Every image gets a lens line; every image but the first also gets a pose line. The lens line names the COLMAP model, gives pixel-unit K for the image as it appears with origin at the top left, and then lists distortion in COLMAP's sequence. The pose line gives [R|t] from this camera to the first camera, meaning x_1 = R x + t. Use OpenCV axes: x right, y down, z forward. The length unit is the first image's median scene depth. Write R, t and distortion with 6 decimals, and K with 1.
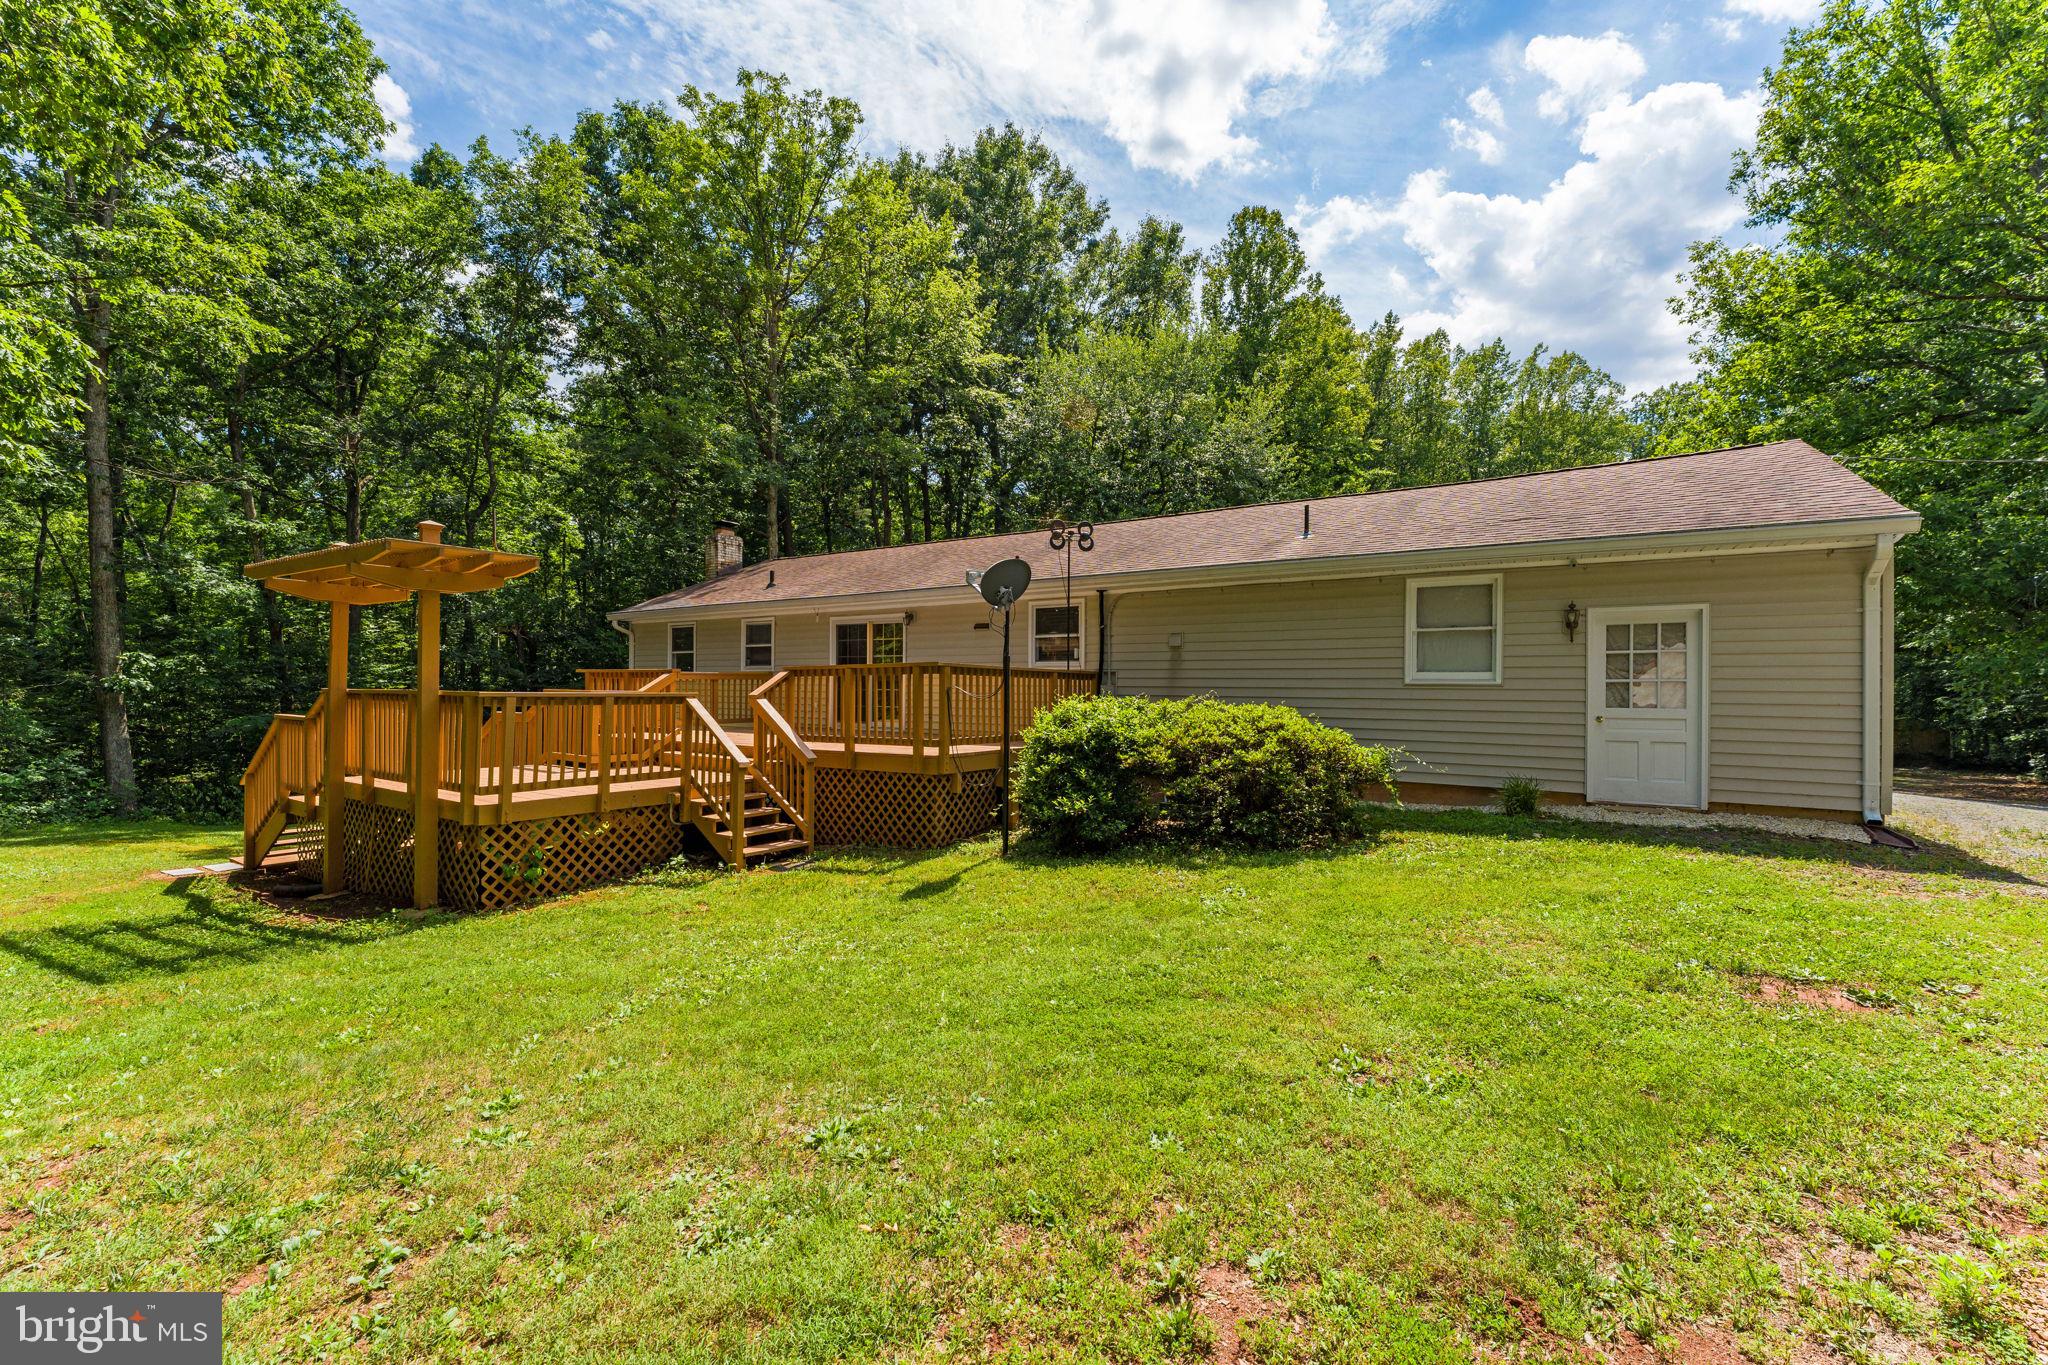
lens RADIAL K [[846.6, 0, 1013.0], [0, 846.6, 689.9], [0, 0, 1]] dist [0.000038, -0.000074]
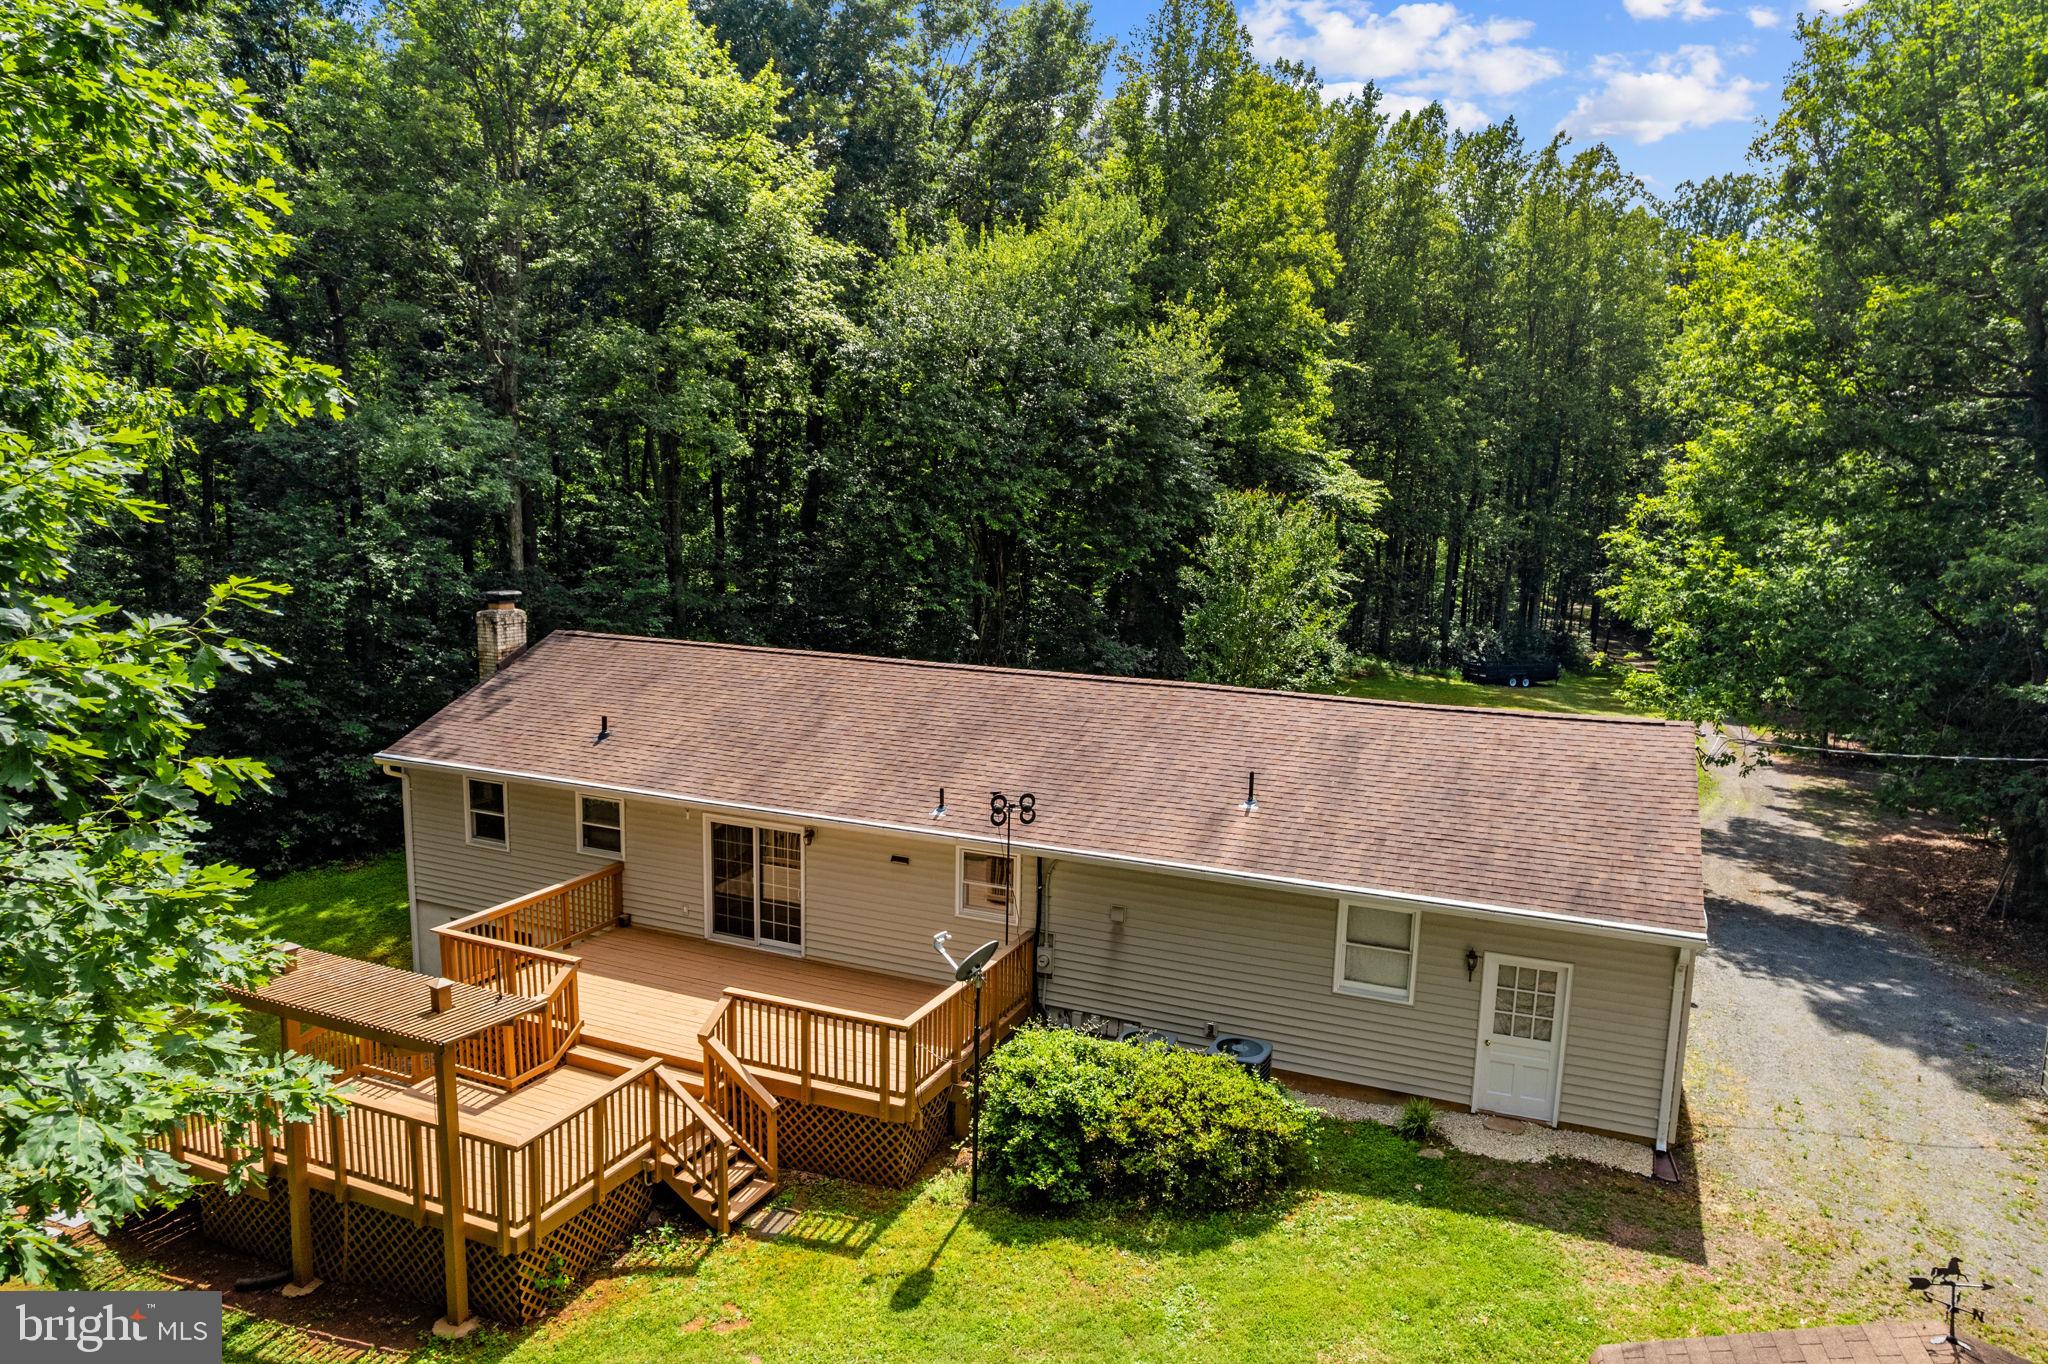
lens RADIAL K [[1381.4, 0, 1026.9], [0, 1381.4, 673.3], [0, 0, 1]] dist [-0.052645, 0.003049]
pose [[0.981682, -0.007931, 0.190361, -0.240848], [-0.022513, 0.987305, 0.157233, -0.668513], [-0.189192, -0.158638, 0.969041, -0.540153]]
